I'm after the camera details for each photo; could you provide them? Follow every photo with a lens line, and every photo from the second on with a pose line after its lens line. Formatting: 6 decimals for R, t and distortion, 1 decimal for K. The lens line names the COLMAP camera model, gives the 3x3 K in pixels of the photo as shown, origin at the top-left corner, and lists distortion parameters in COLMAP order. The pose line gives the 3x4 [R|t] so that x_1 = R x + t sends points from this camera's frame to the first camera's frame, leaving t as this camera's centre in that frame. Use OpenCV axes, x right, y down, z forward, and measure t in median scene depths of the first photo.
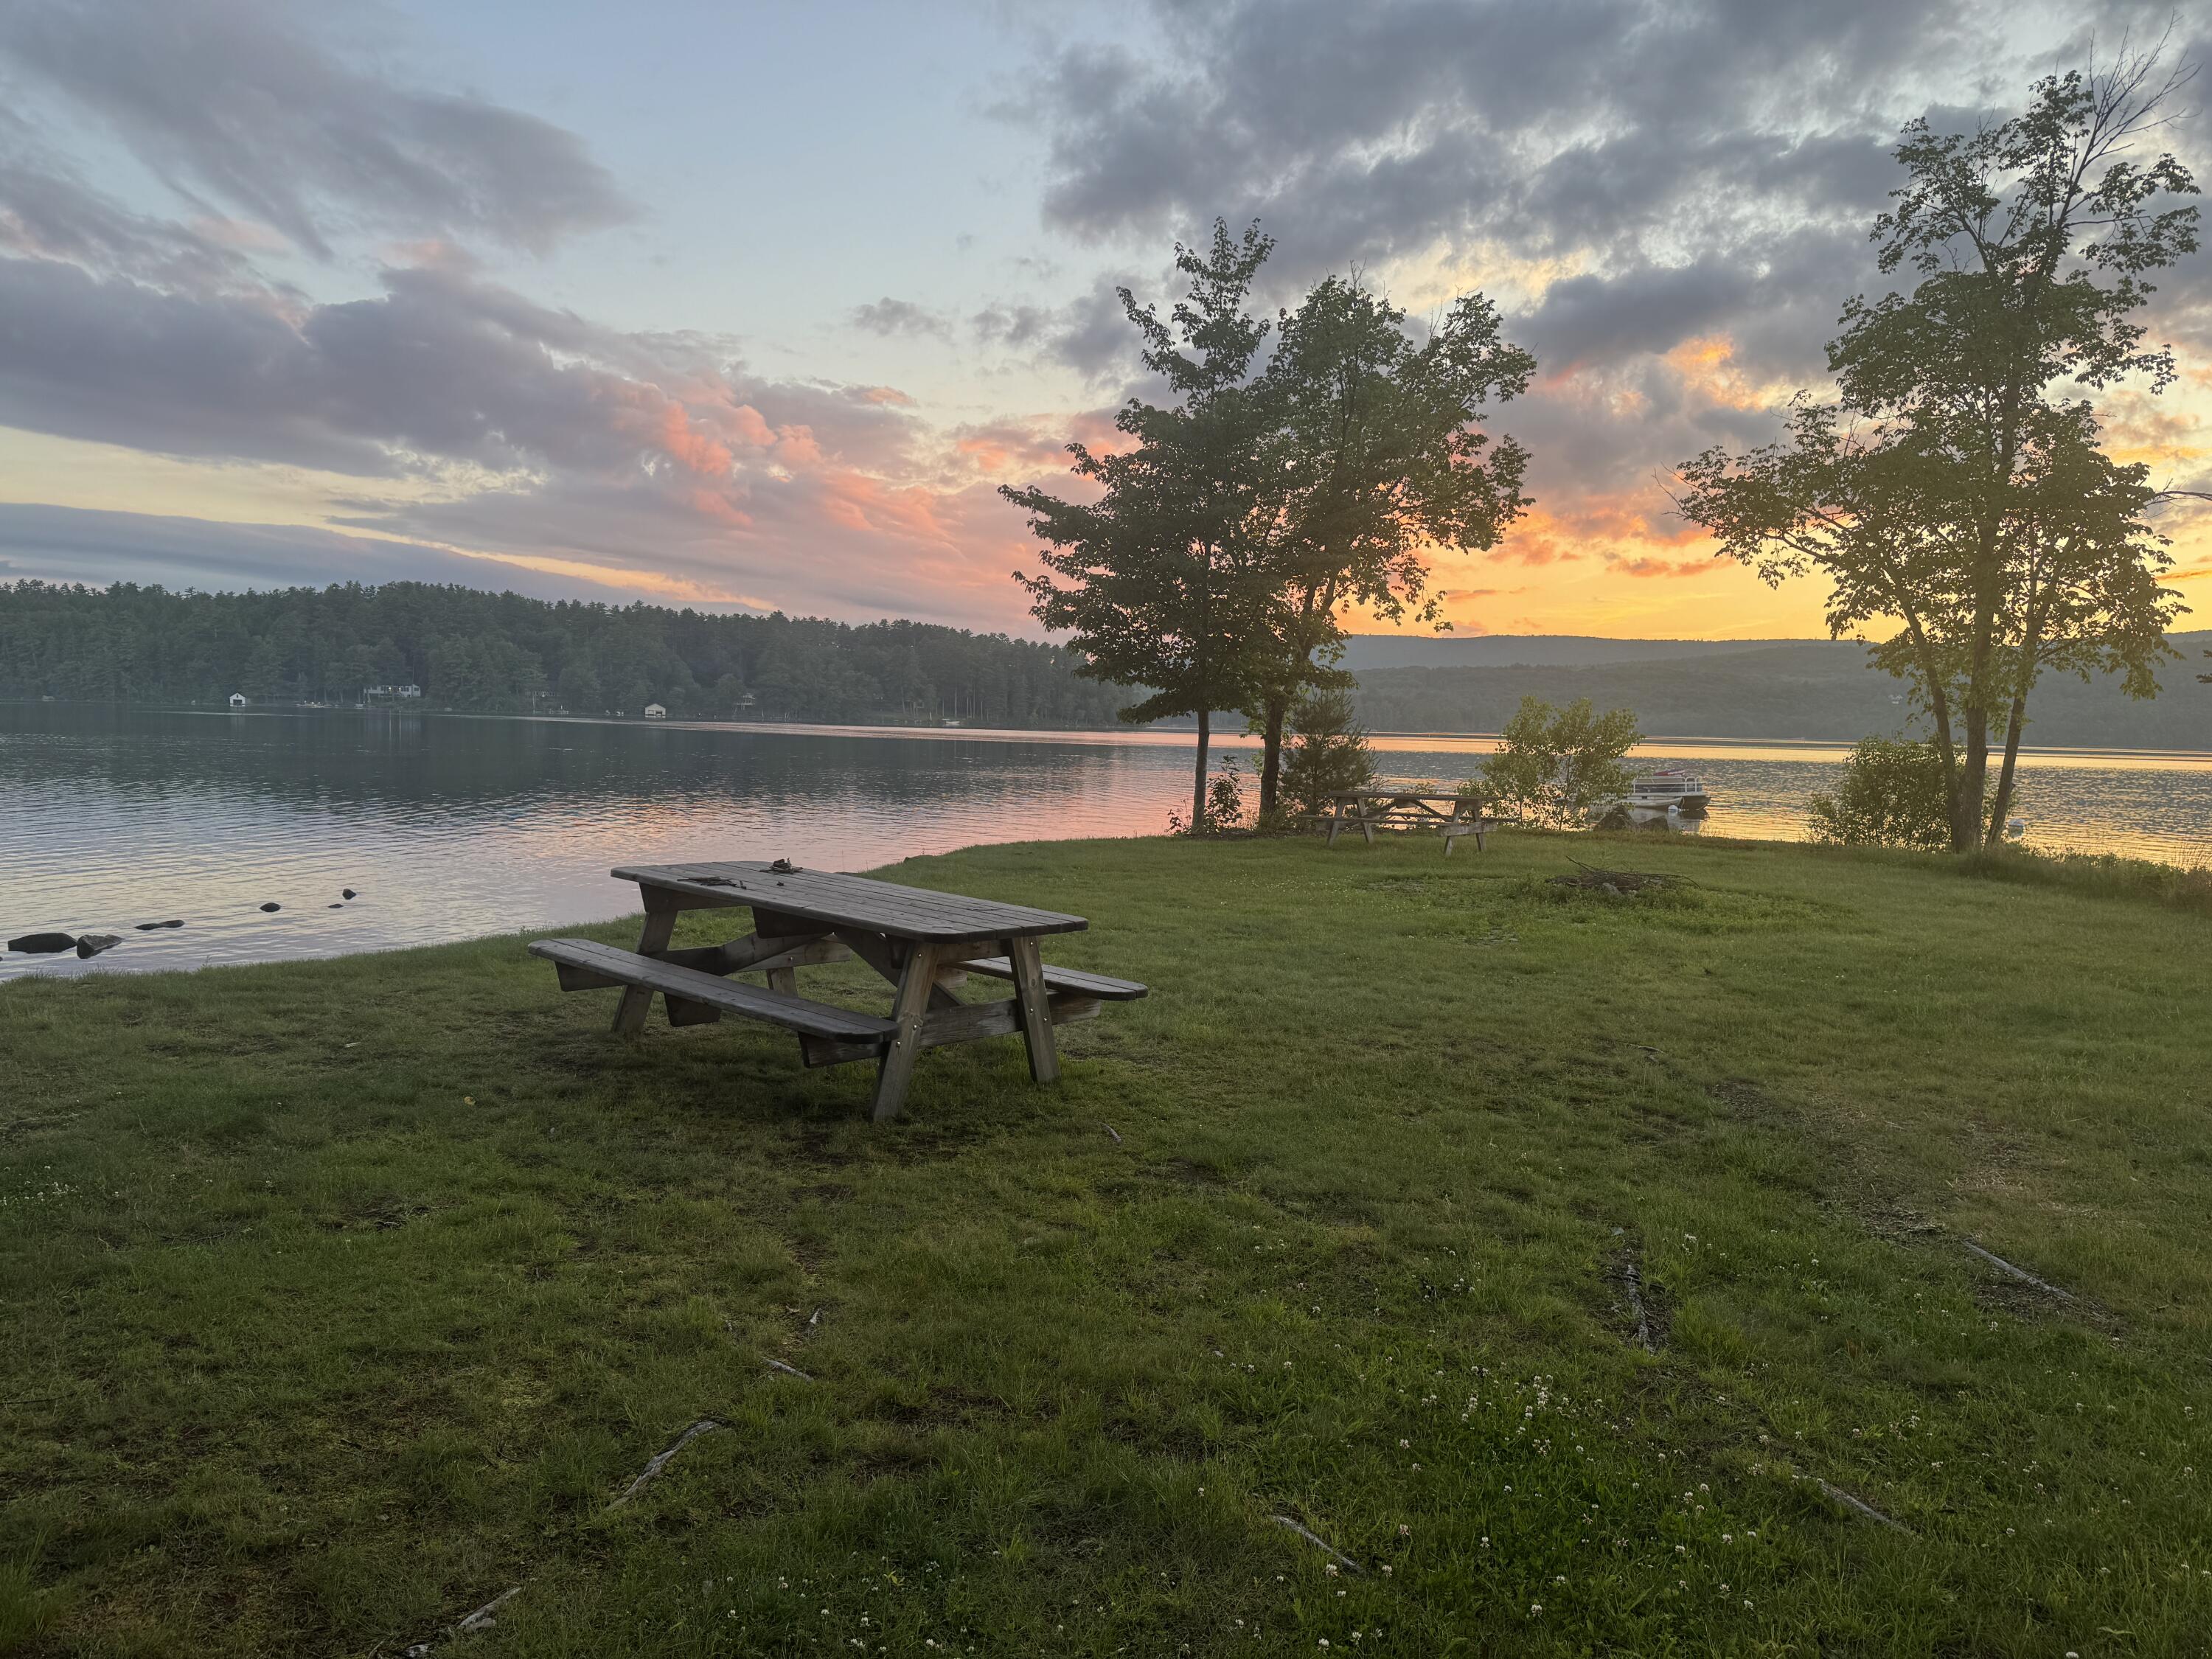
lens RADIAL K [[1545.9, 0, 1113.5], [0, 1545.9, 896.9], [0, 0, 1]] dist [0.004466, -0.000547]
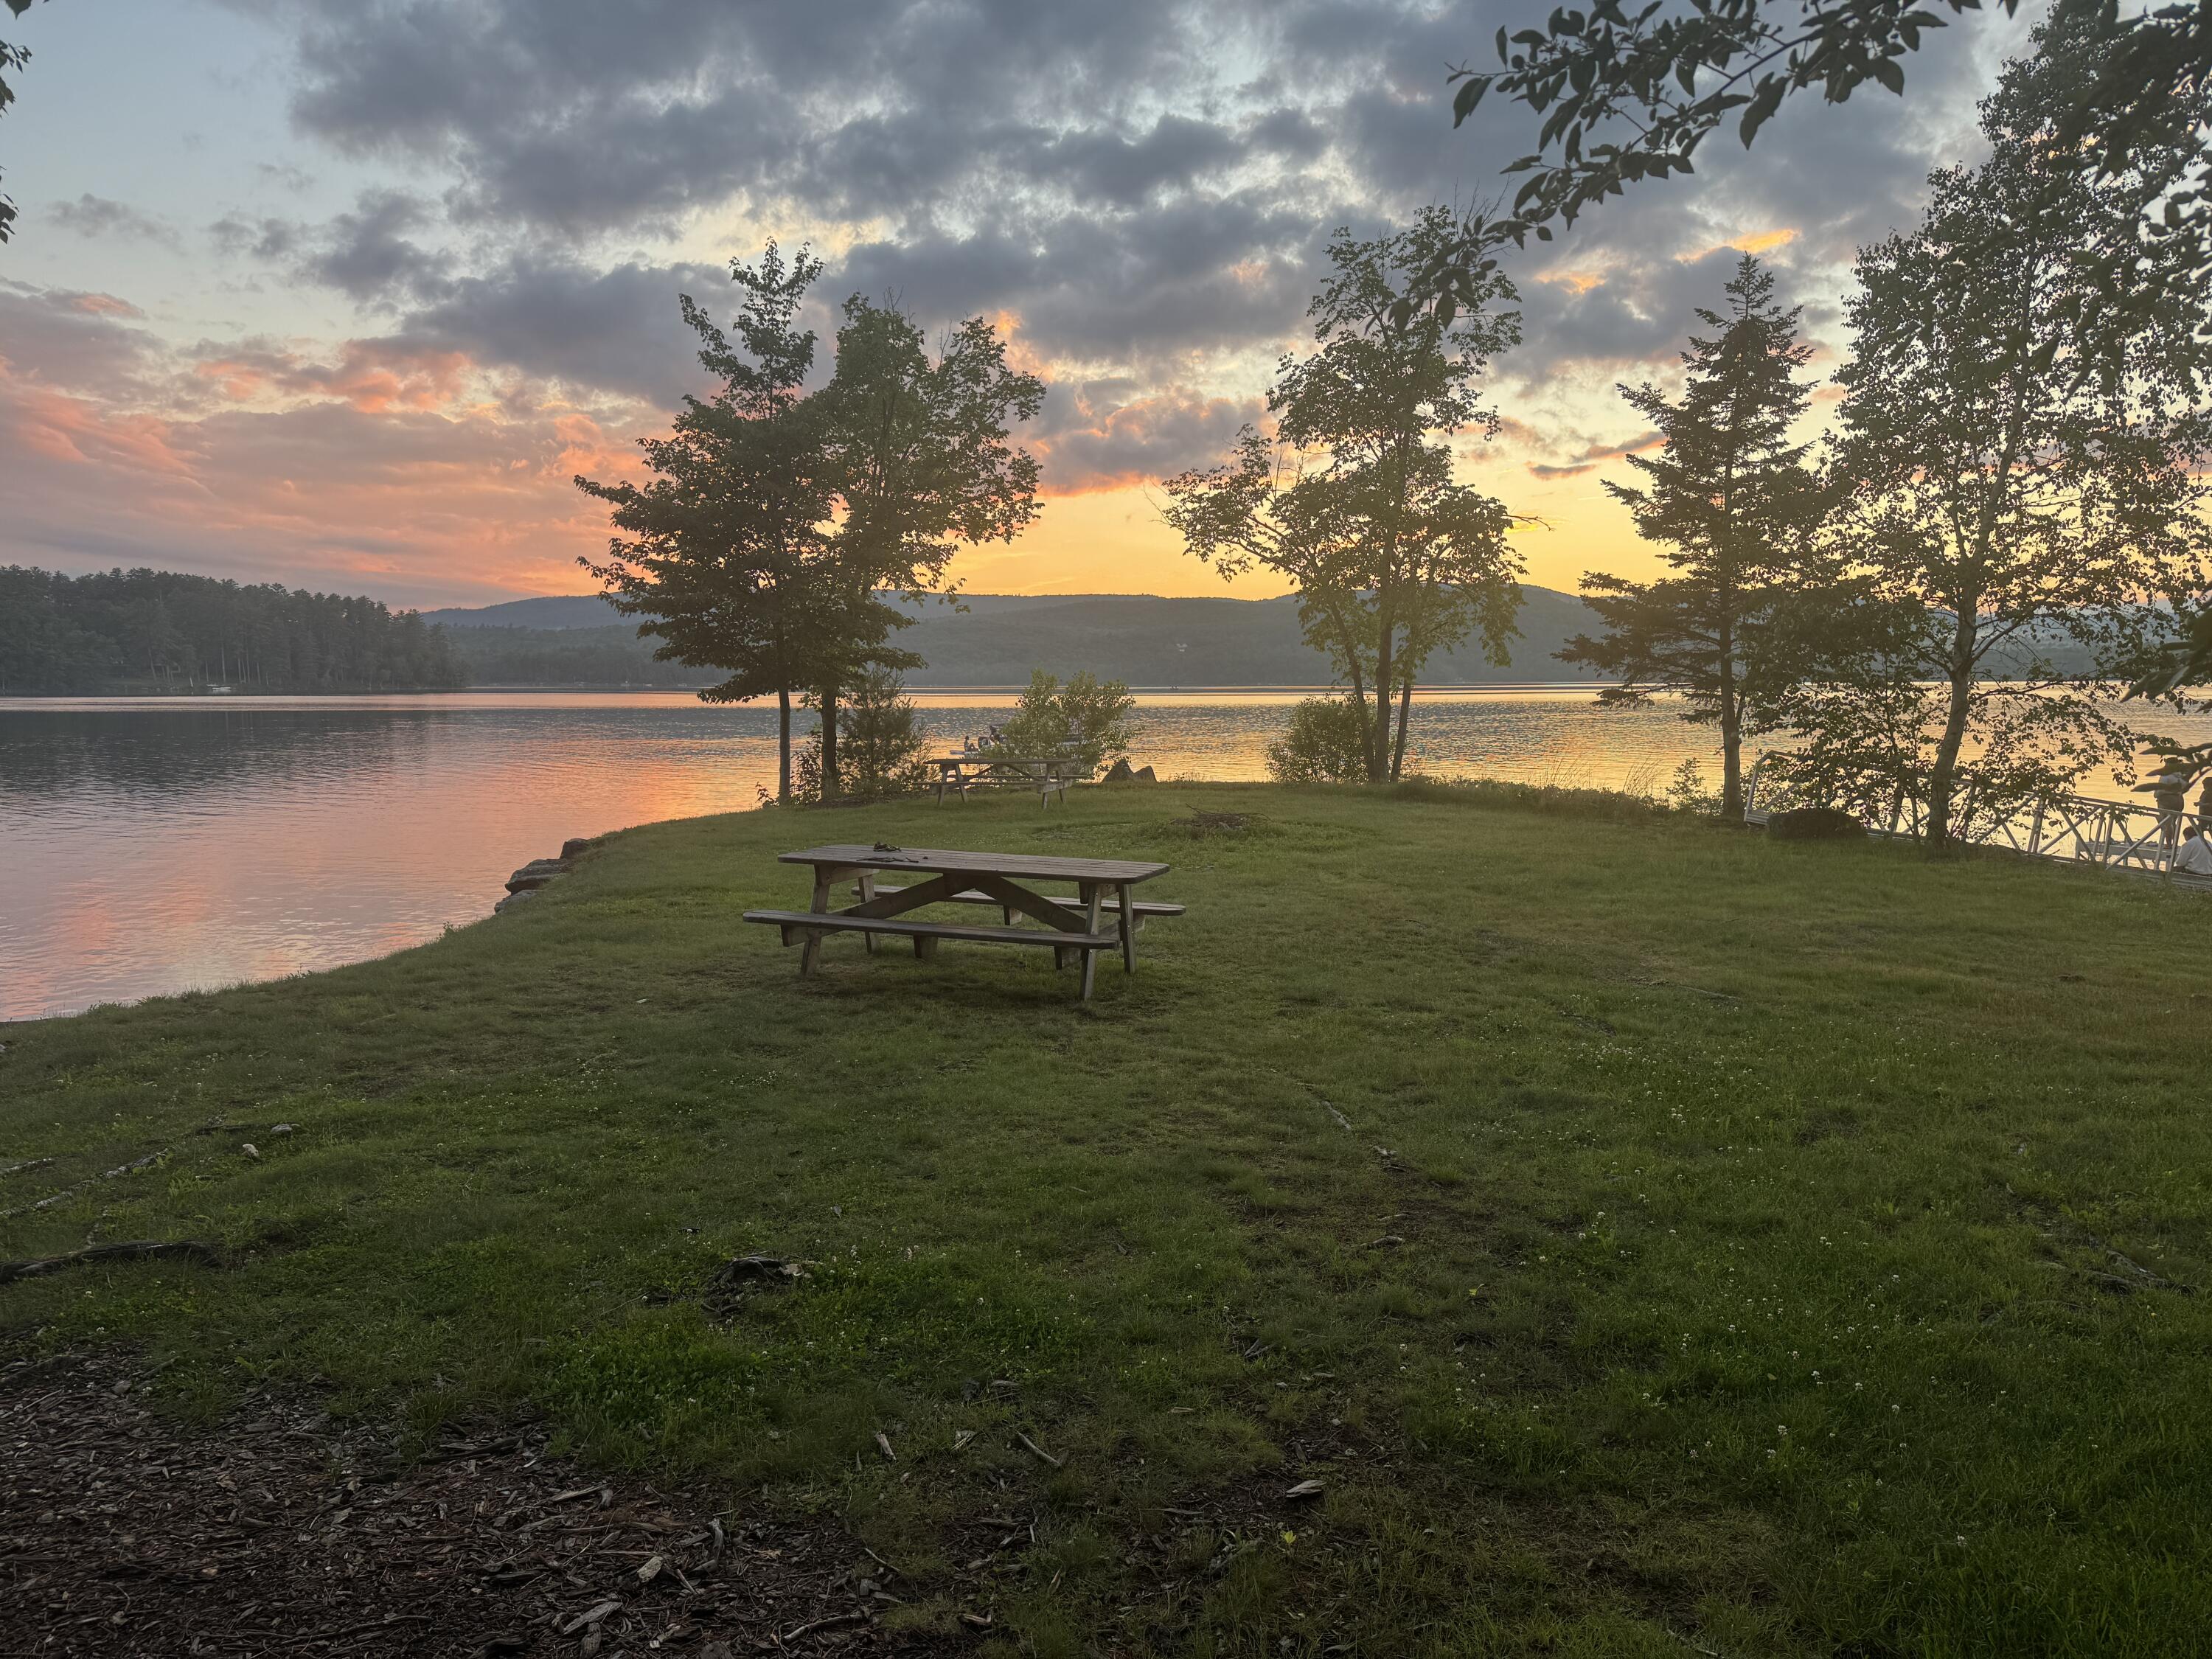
lens RADIAL K [[1541.1, 0, 1106.0], [0, 1541.1, 829.5], [0, 0, 1]] dist [0.107440, -0.196238]
pose [[0.911717, -0.057378, 0.406793, -0.173972], [0.063053, 0.998010, -0.000546, -0.008790], [-0.405952, 0.026147, 0.913520, -0.077375]]
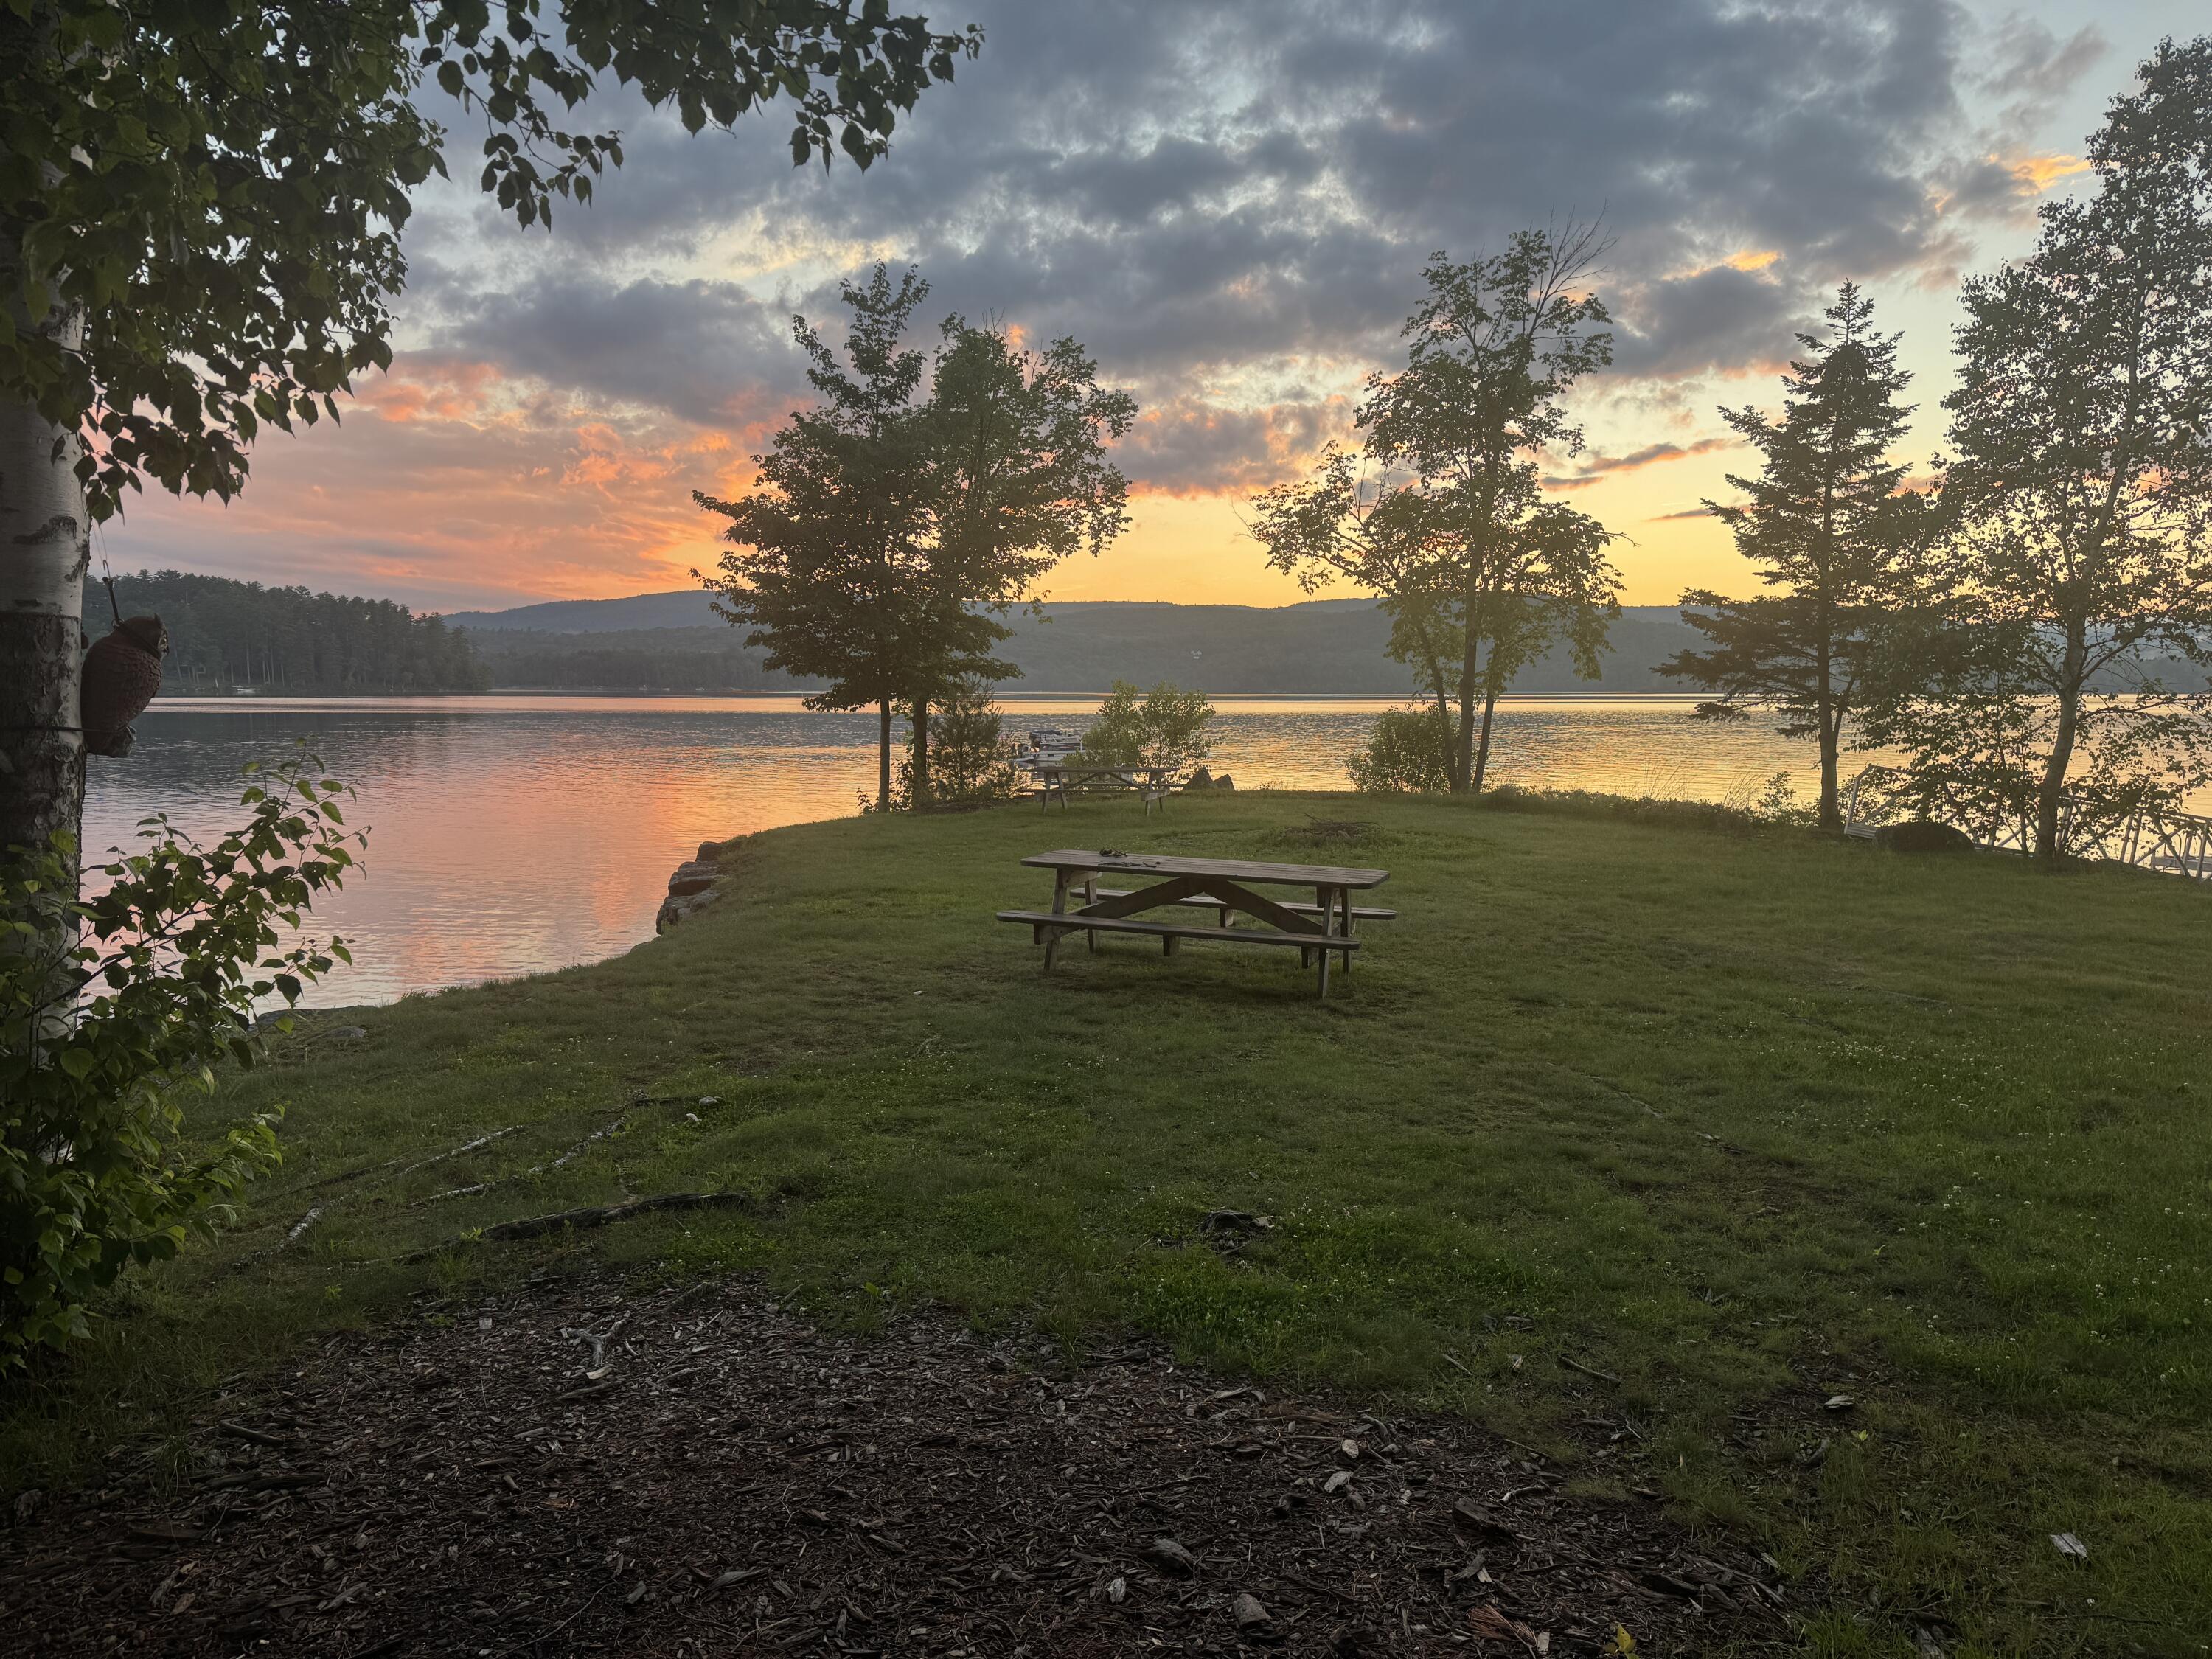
lens RADIAL K [[1544.5, 0, 1084.6], [0, 1544.5, 824.8], [0, 0, 1]] dist [0.081420, -0.141196]
pose [[0.919089, -0.047136, 0.391221, -0.241827], [0.055040, 0.998444, -0.009007, -0.012486], [-0.390188, 0.029811, 0.920253, -0.076386]]
